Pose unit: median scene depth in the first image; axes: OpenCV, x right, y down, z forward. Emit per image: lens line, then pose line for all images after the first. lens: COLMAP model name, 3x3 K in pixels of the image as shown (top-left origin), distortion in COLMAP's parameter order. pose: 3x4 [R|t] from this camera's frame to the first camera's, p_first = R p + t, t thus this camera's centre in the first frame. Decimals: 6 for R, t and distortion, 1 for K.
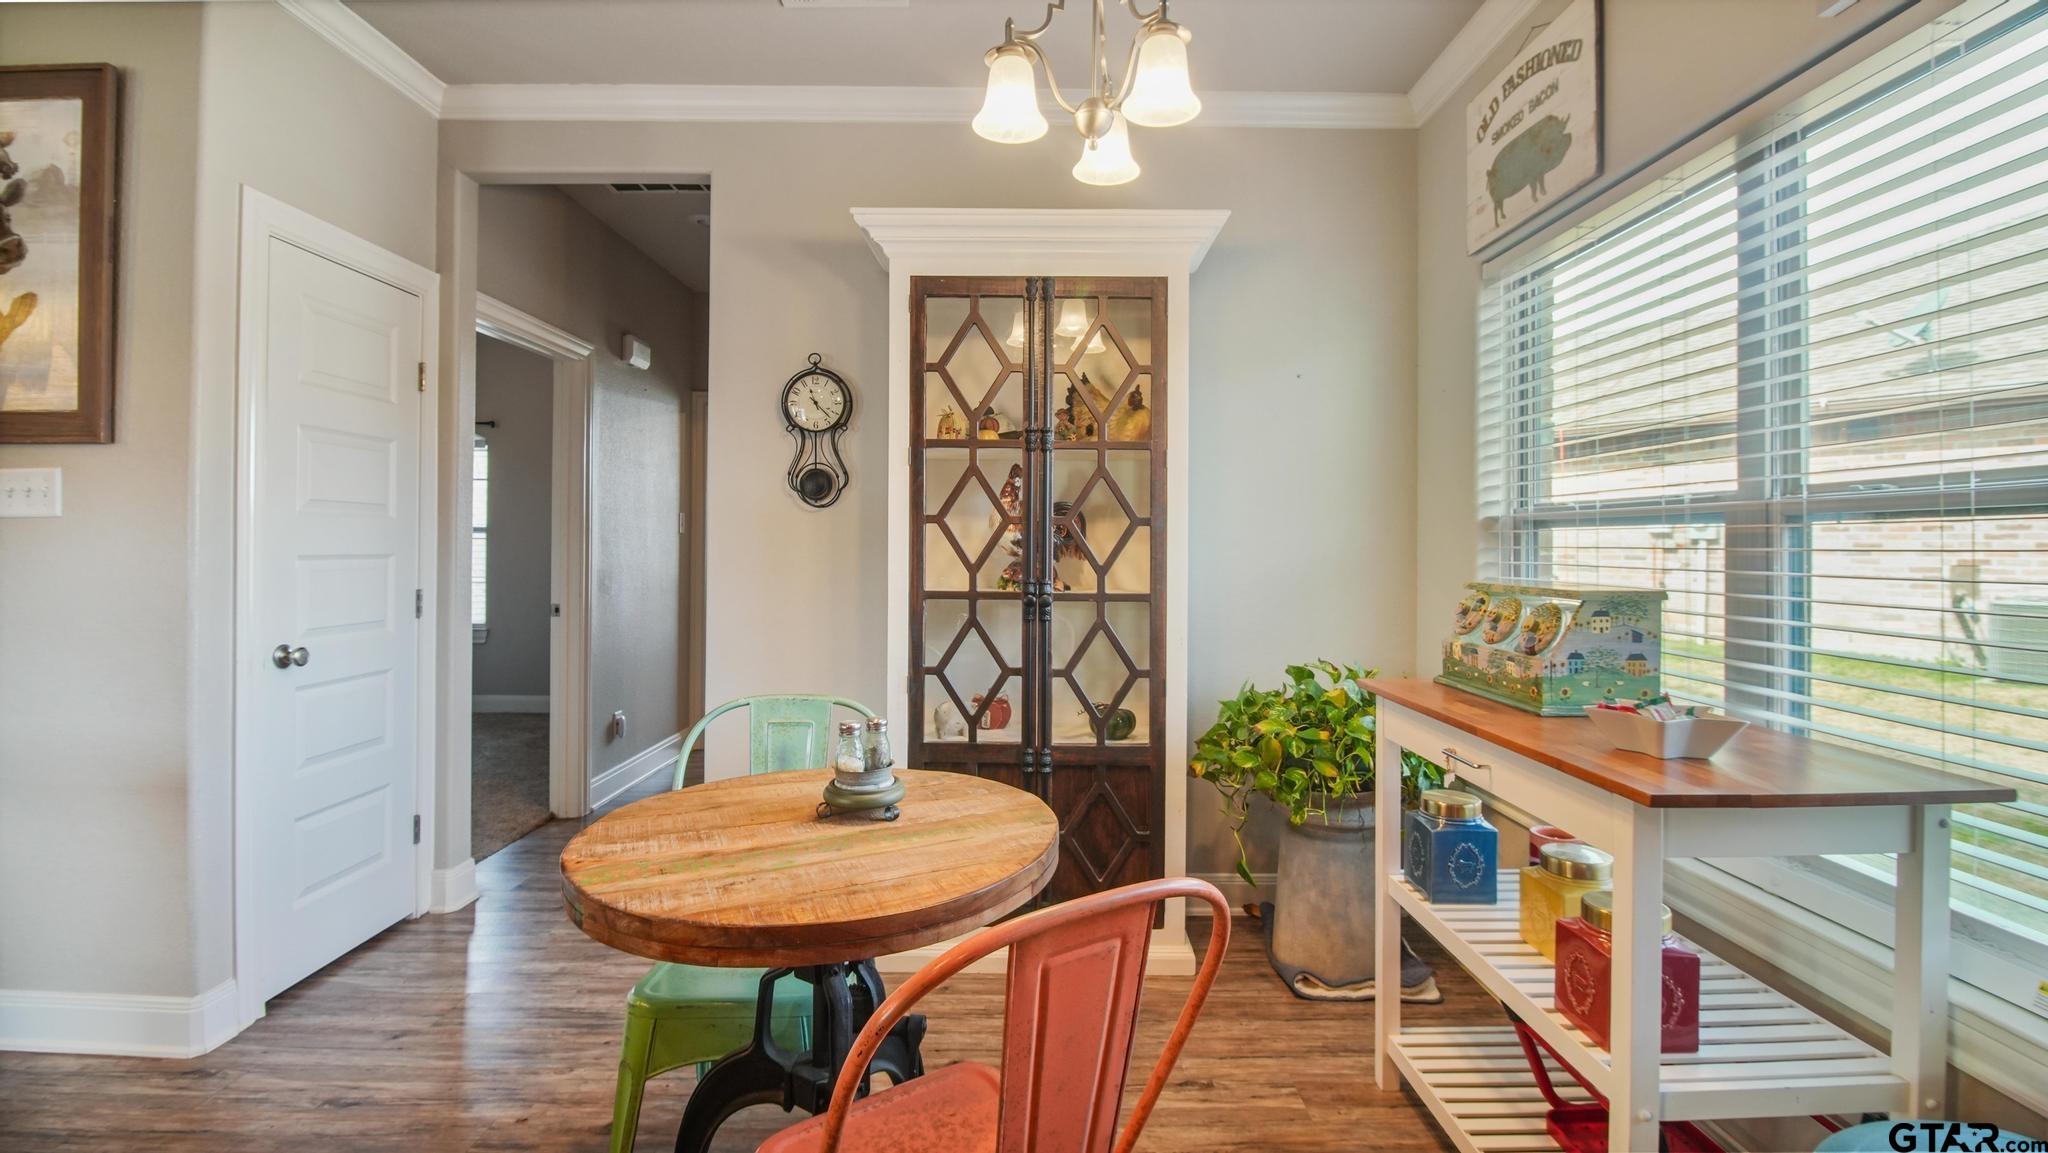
lens RADIAL K [[913.6, 0, 1019.0], [0, 913.6, 548.7], [0, 0, 1]] dist [-0.001033, -0.008792]
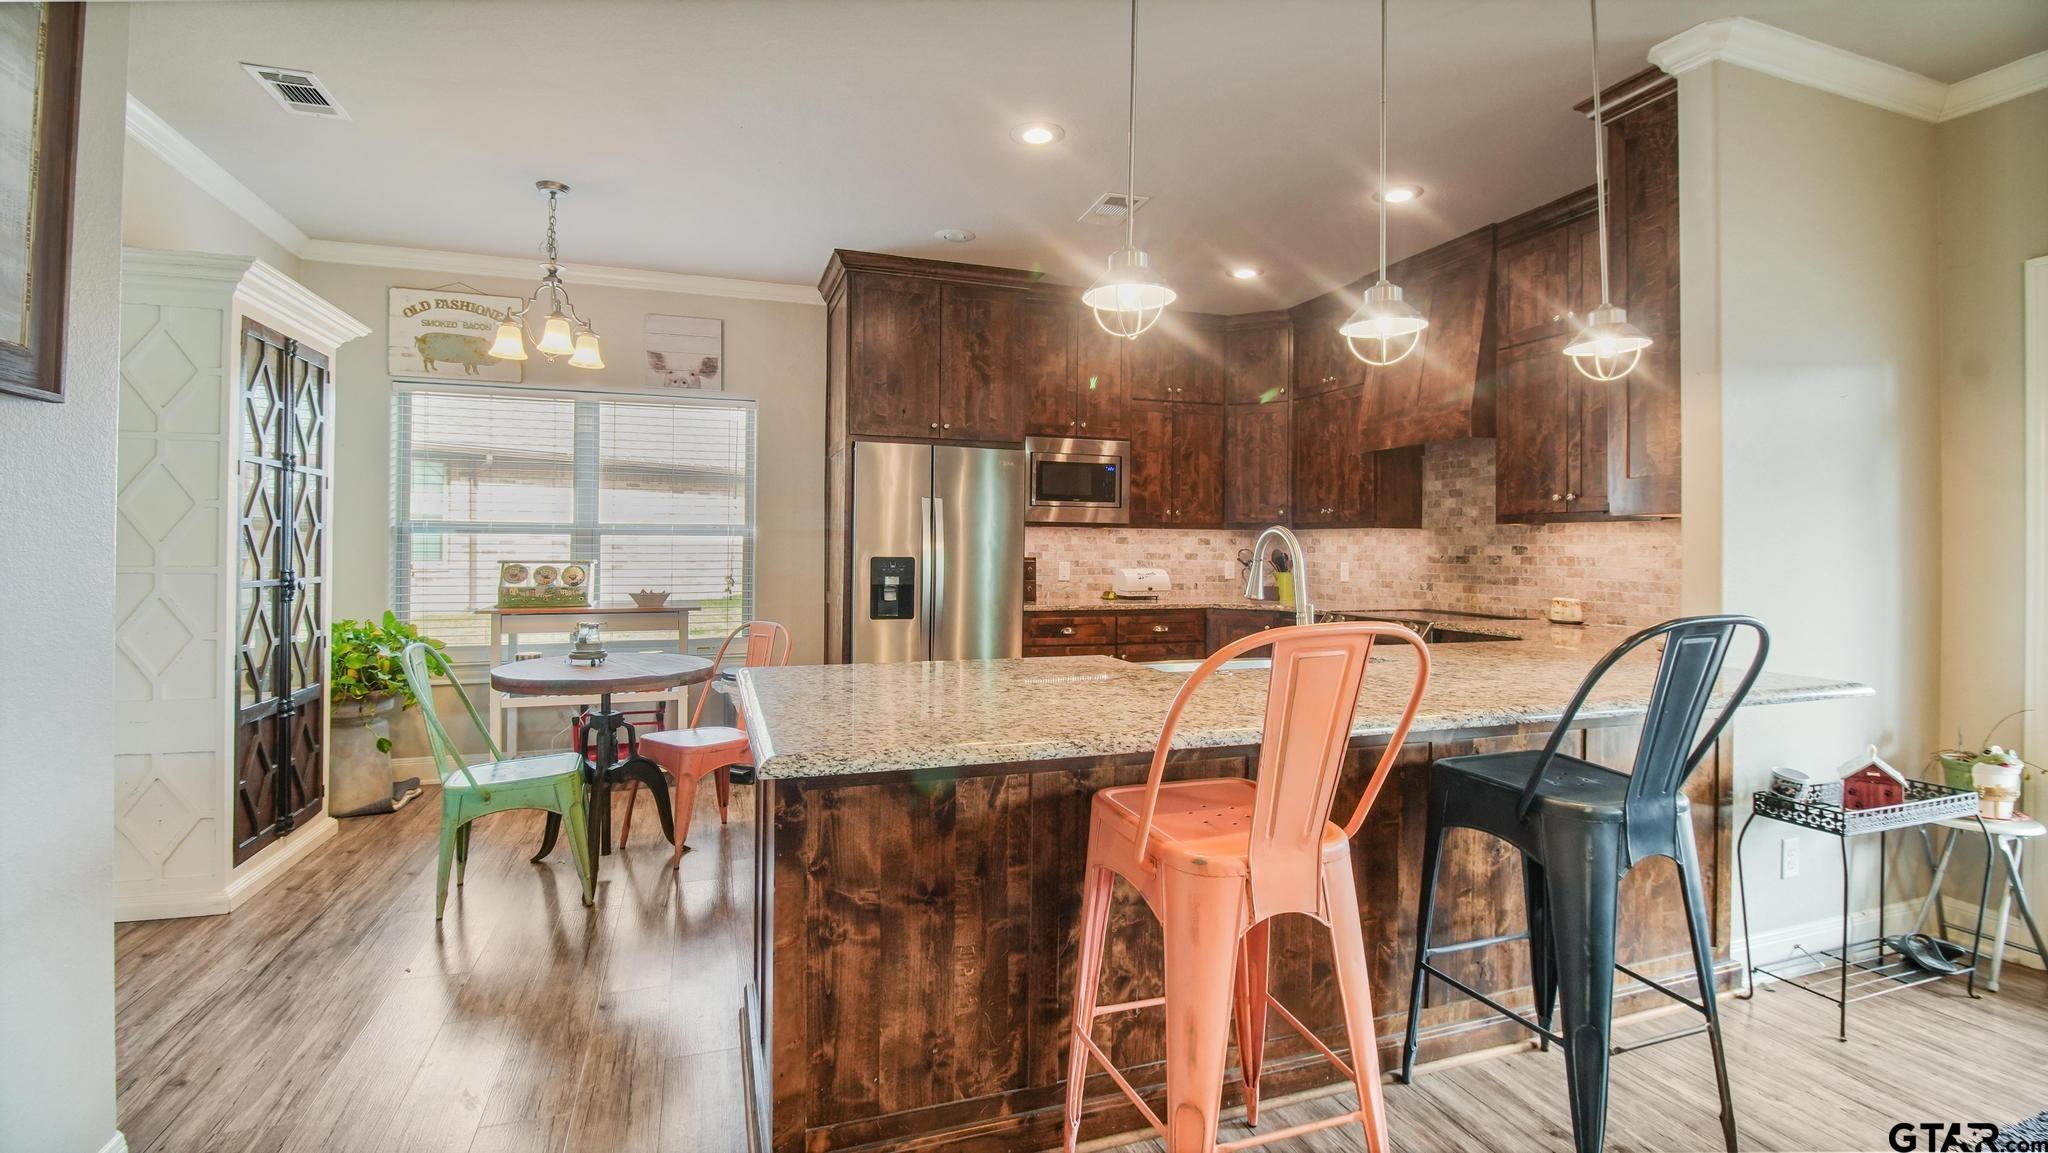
lens RADIAL K [[903.0, 0, 1022.0], [0, 903.0, 539.6], [0, 0, 1]] dist [0.000638, -0.016064]
pose [[-0.319656, 0.000222, 0.947534, -1.340446], [-0.007947, 0.999964, -0.002915, -0.013270], [-0.947500, -0.008462, -0.319642, 0.366402]]
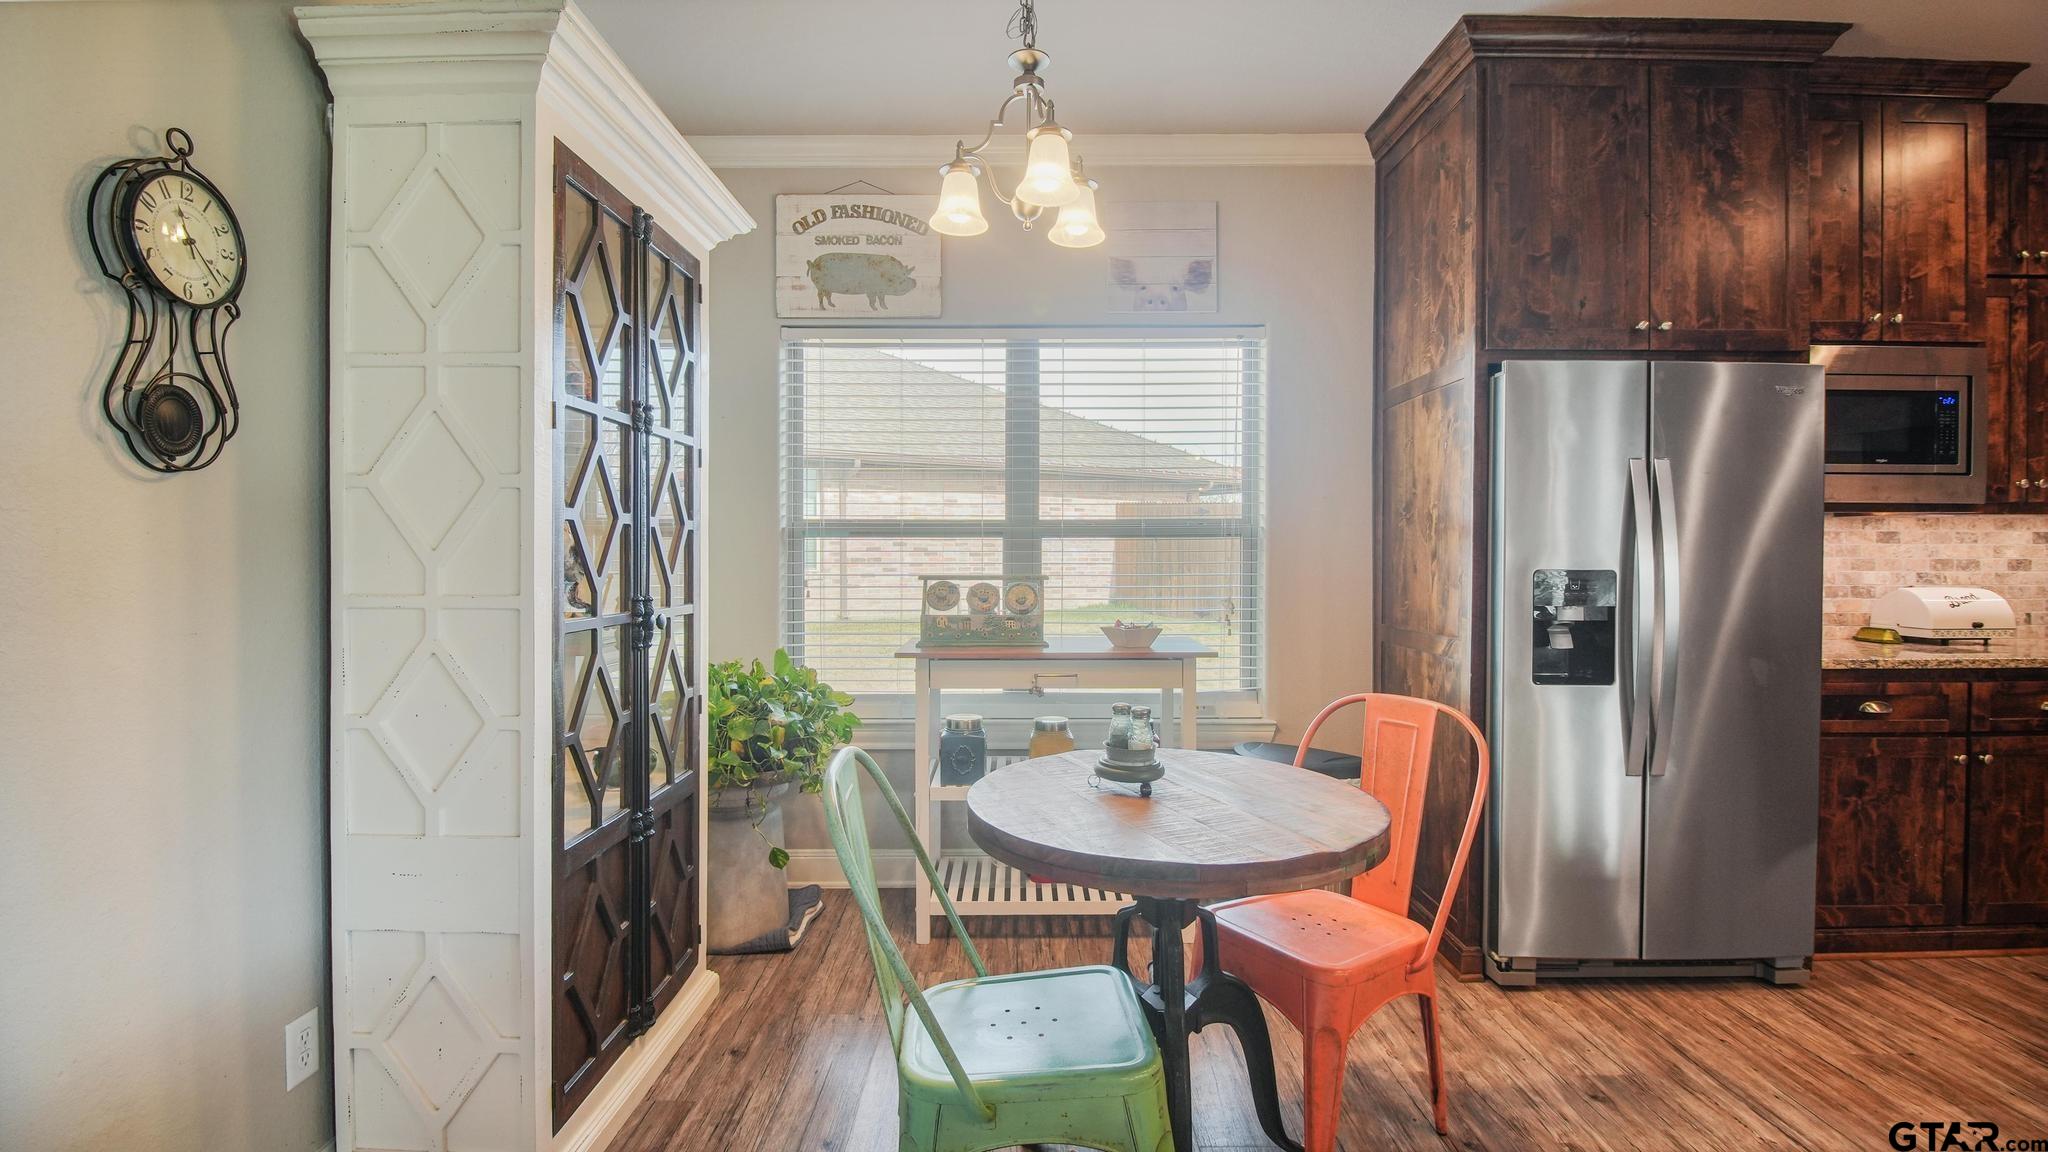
lens RADIAL K [[913.6, 0, 1019.0], [0, 913.6, 548.2], [0, 0, 1]] dist [-0.001033, -0.008792]
pose [[0.018119, -0.002462, 0.999833, -0.663314], [0.001259, 0.999996, 0.002439, -0.009029], [-0.999835, 0.001214, 0.018122, 0.582545]]
